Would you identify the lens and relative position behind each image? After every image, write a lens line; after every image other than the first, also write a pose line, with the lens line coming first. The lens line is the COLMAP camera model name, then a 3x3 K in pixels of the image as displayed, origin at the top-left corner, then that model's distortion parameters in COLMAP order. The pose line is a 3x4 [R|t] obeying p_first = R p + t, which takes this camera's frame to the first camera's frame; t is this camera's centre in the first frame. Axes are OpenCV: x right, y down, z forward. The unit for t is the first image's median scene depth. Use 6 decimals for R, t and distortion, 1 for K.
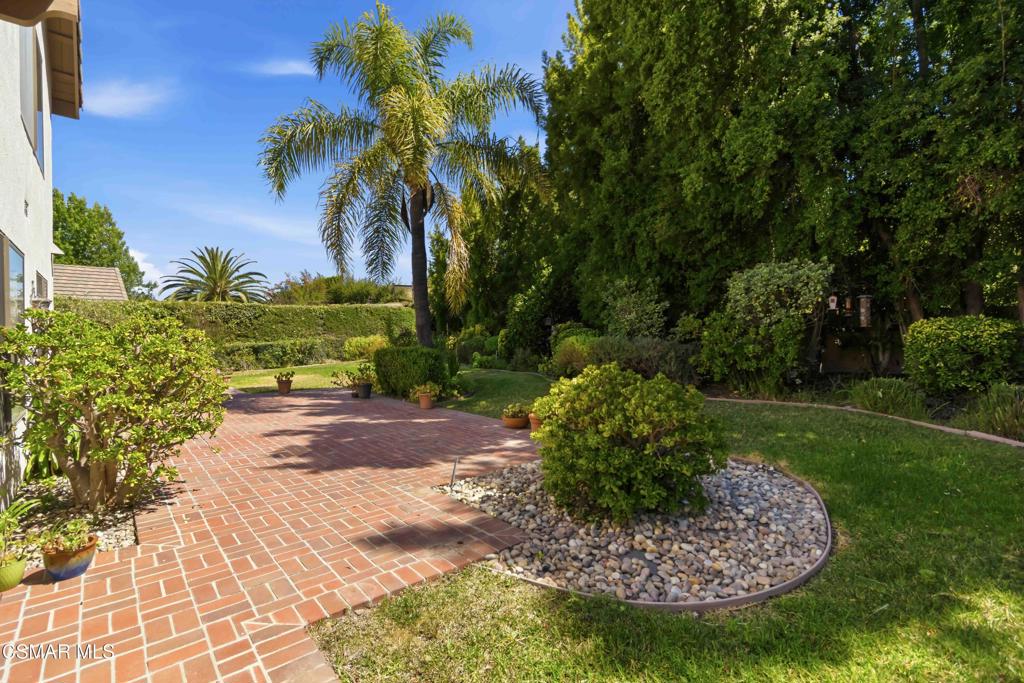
lens RADIAL K [[478.6, 0, 505.7], [0, 478.6, 320.2], [0, 0, 1]] dist [0.001221, 0.000178]
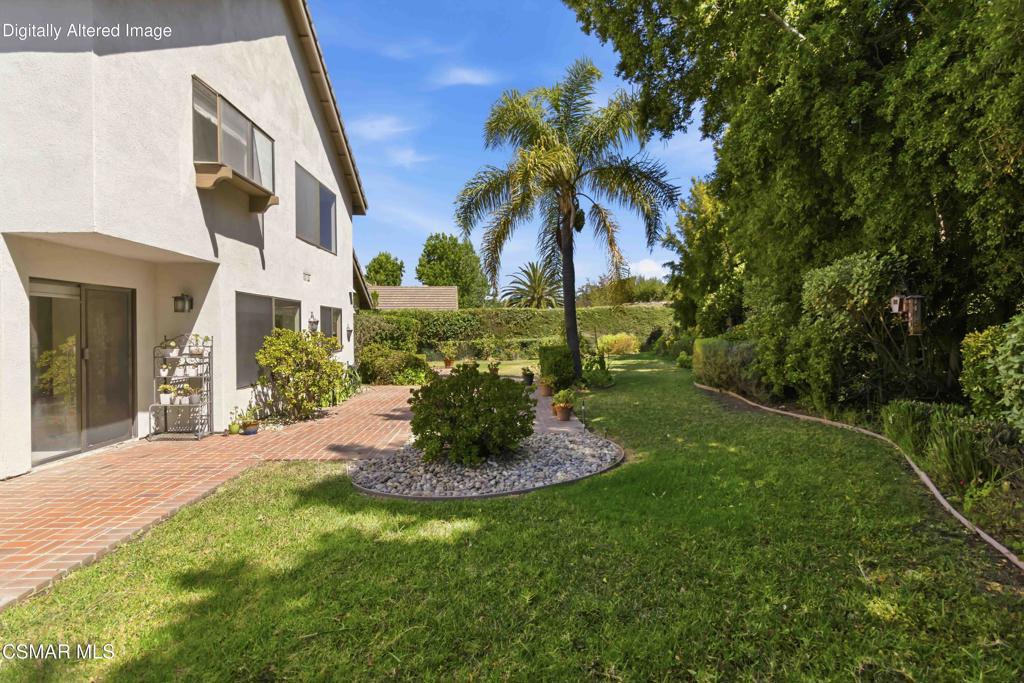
lens RADIAL K [[465.3, 0, 496.8], [0, 465.3, 328.7], [0, 0, 1]] dist [-0.000024, 0.000016]
pose [[0.764785, -0.002059, -0.644282, 0.198675], [0.020463, 0.999568, 0.021095, -0.007889], [0.643961, -0.029317, 0.764497, -0.007165]]
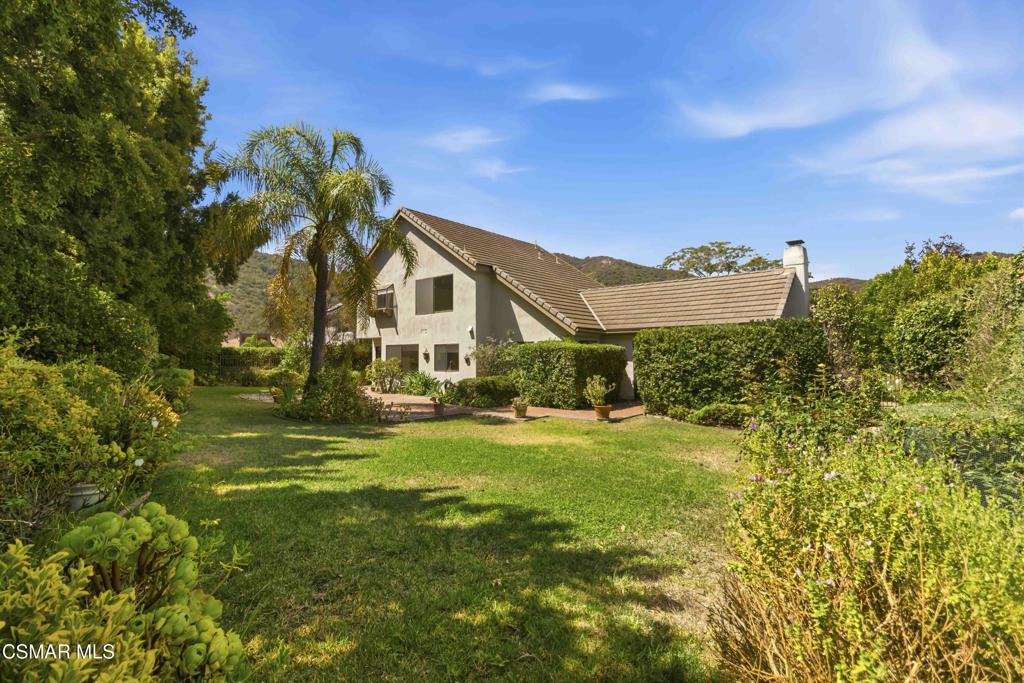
lens RADIAL K [[478.6, 0, 505.7], [0, 478.6, 320.2], [0, 0, 1]] dist [0.001221, 0.000178]
pose [[-0.989810, 0.000570, -0.142392, -0.229571], [0.015130, 0.994752, -0.101191, 0.020952], [0.141587, -0.102315, -0.984624, 1.087092]]
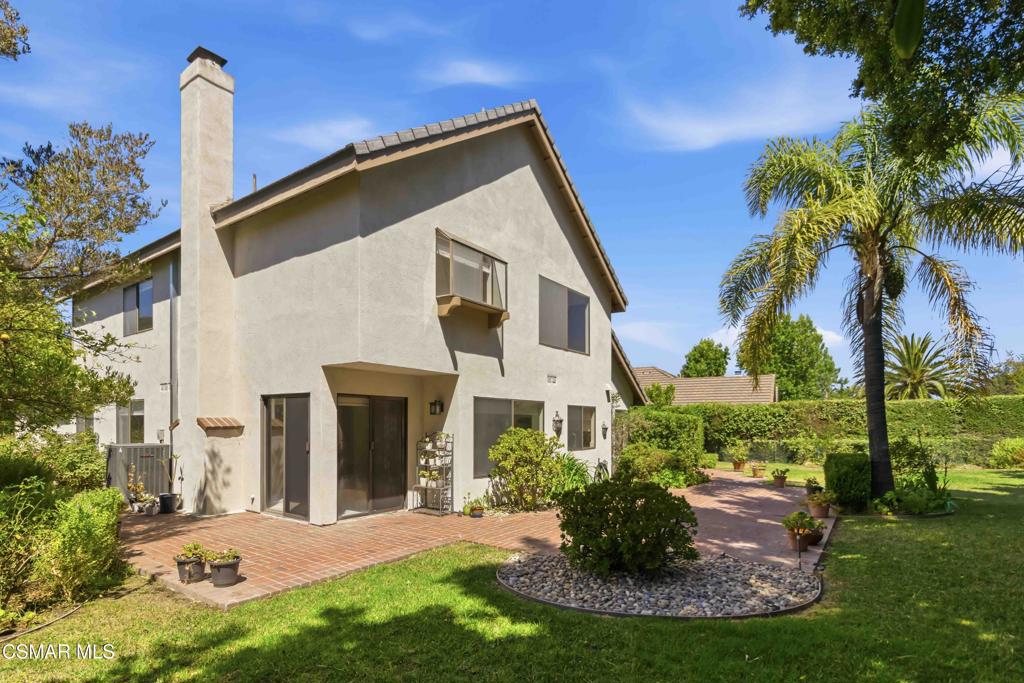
lens RADIAL K [[487.0, 0, 513.2], [0, 487.0, 419.2], [0, 0, 1]] dist [0.000550, 0.000352]
pose [[0.233898, -0.001098, -0.972260, 0.250585], [0.019578, 0.999802, 0.003580, -0.012494], [0.972064, -0.019872, 0.233874, 0.056877]]
